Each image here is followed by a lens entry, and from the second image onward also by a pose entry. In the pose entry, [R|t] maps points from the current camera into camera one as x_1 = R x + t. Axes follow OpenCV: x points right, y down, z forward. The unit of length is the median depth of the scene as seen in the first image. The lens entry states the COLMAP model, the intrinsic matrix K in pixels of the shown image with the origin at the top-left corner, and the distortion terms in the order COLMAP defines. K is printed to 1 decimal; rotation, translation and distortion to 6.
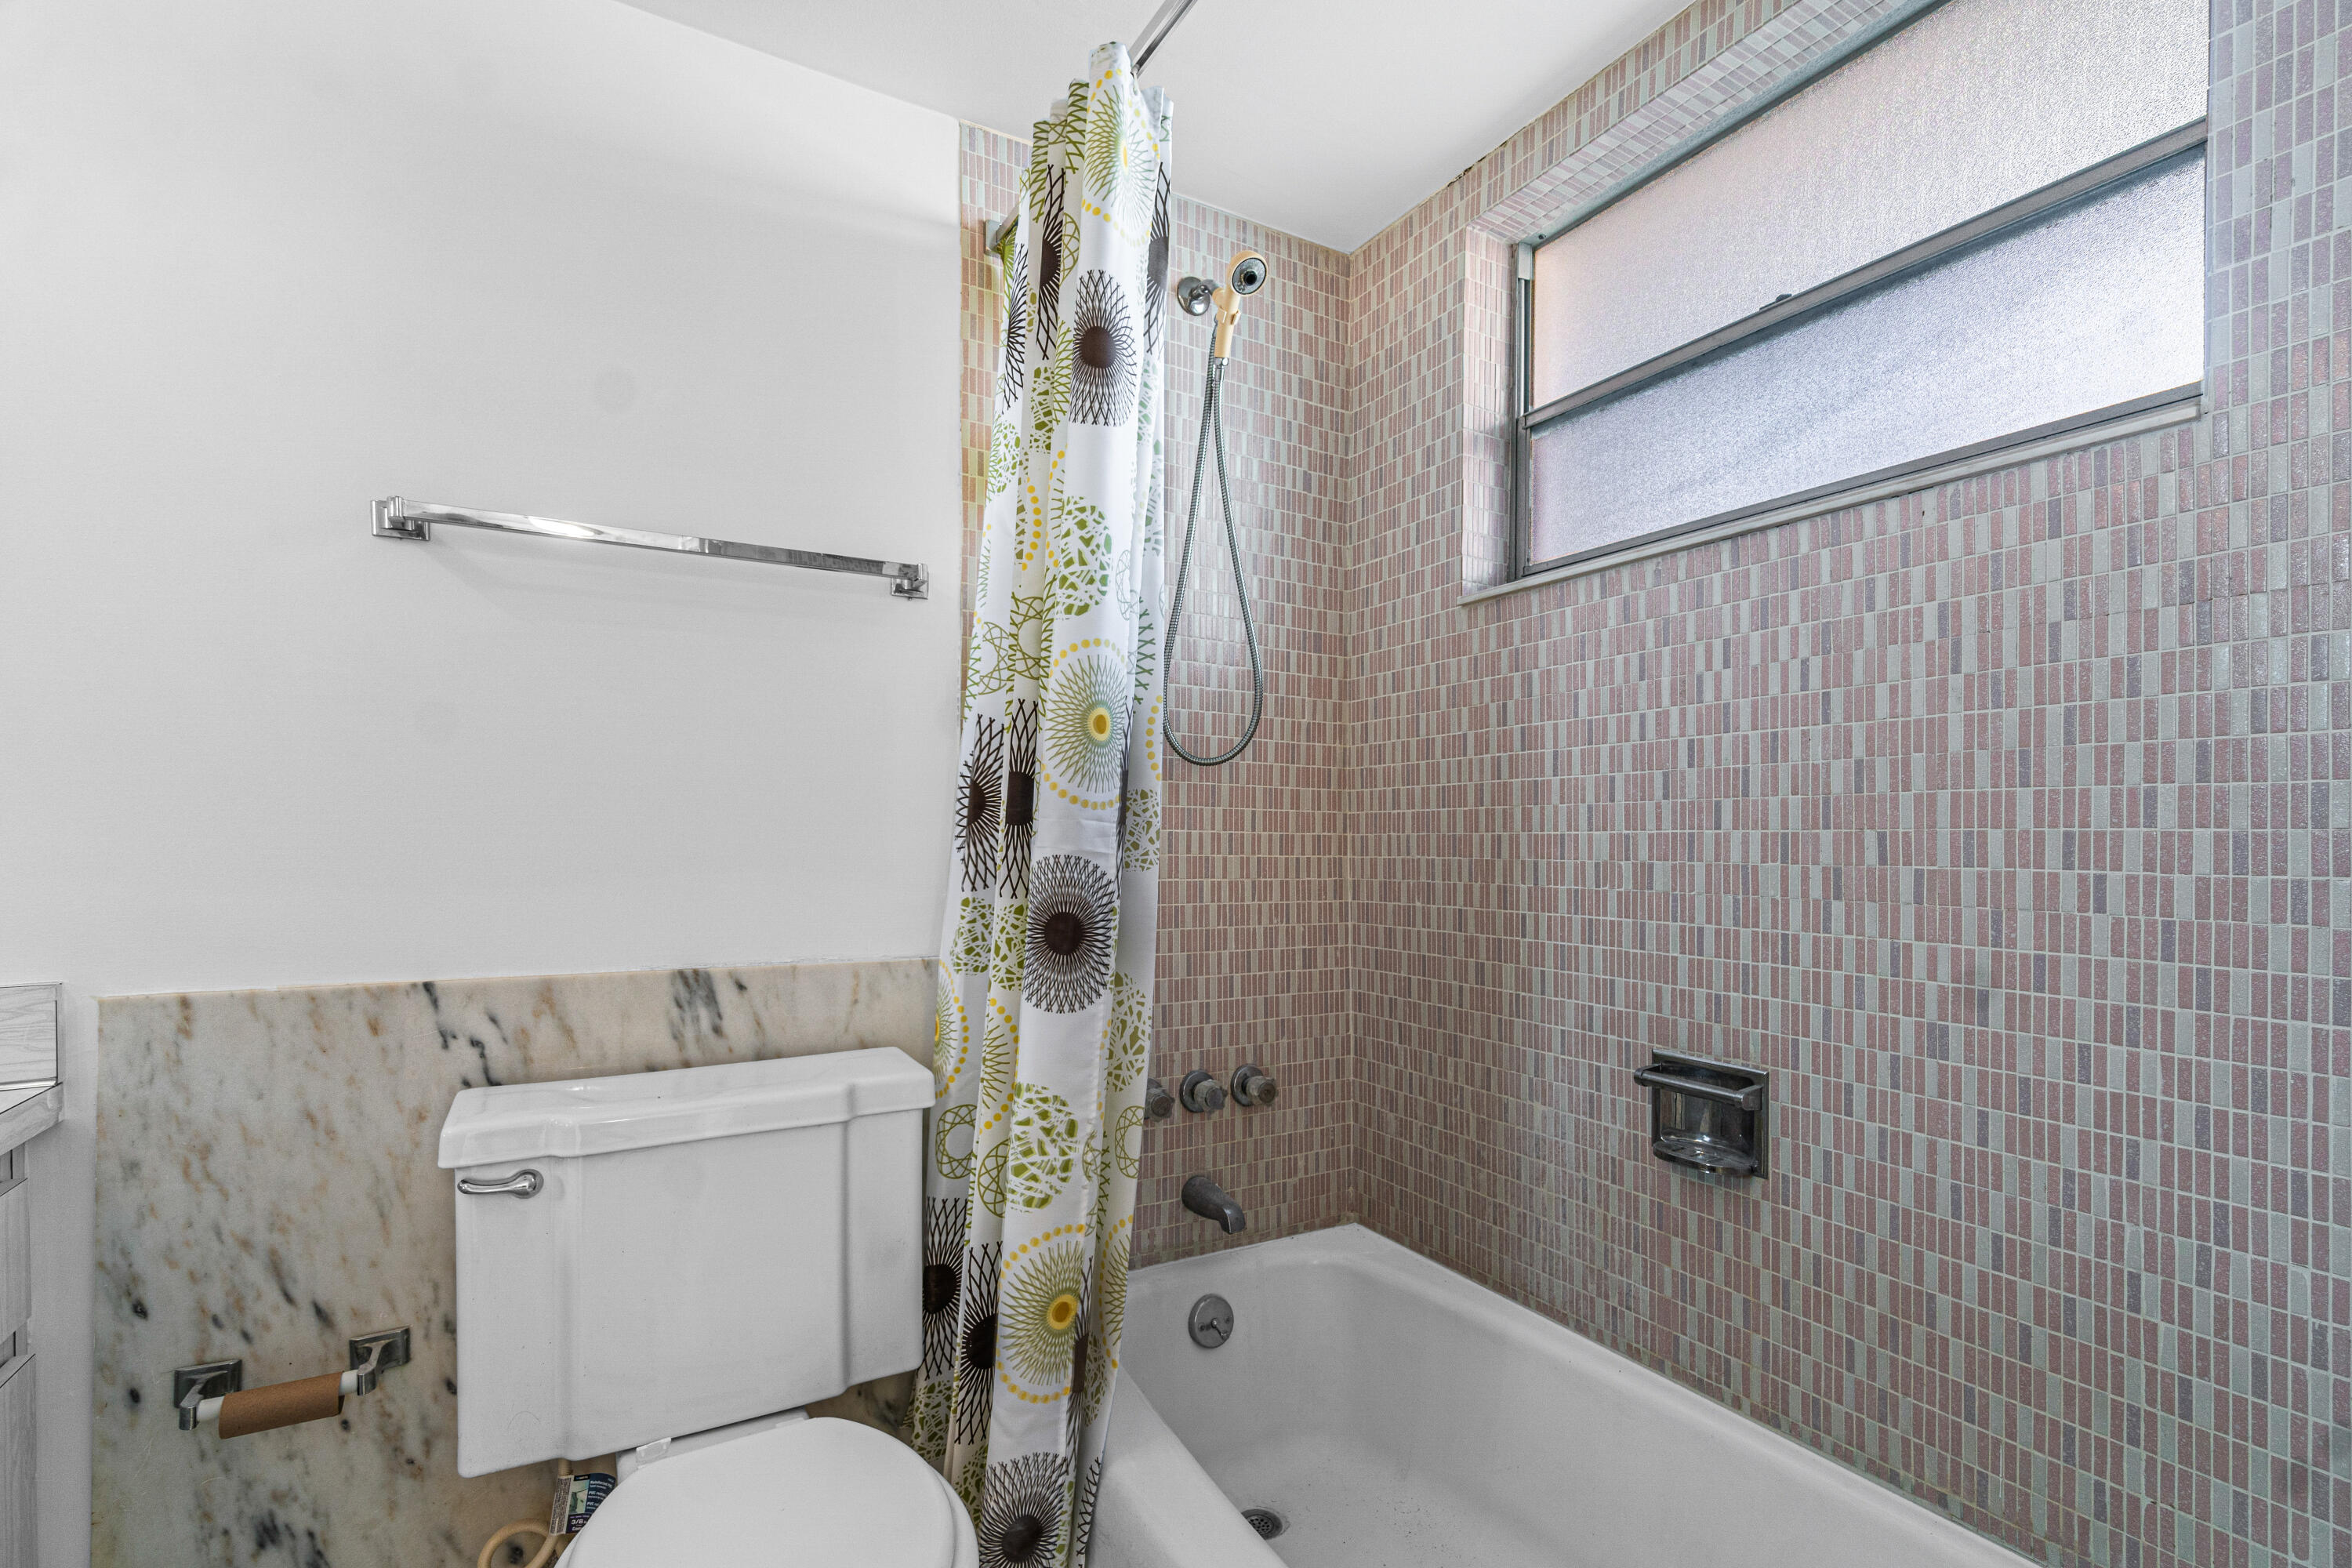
lens RADIAL K [[1061.9, 0, 1152.5], [0, 1061.9, 819.5], [0, 0, 1]] dist [-0.001296, -0.001691]
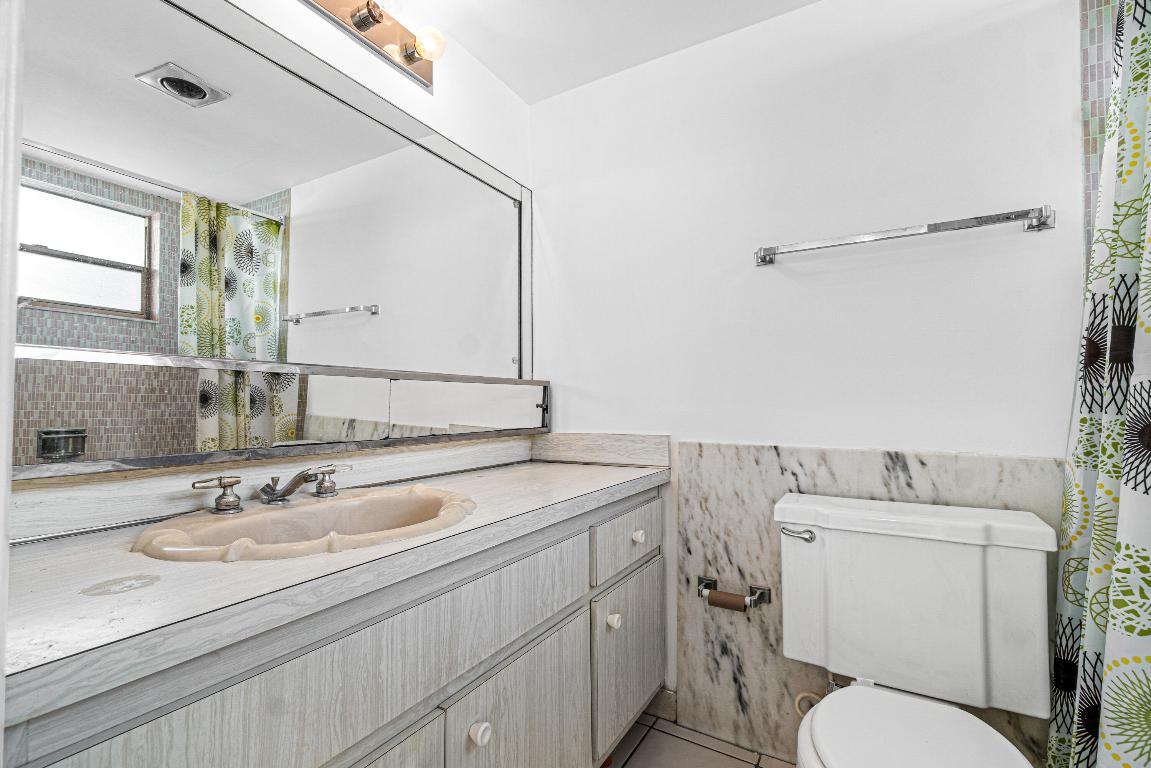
lens RADIAL K [[517.0, 0, 576.3], [0, 517.0, 389.6], [0, 0, 1]] dist [-0.001272, 0.000197]
pose [[0.500115, -0.024482, -0.865613, 0.105512], [0.003436, 0.999649, -0.026288, 0.056847], [0.865952, 0.010173, 0.500023, 0.026661]]
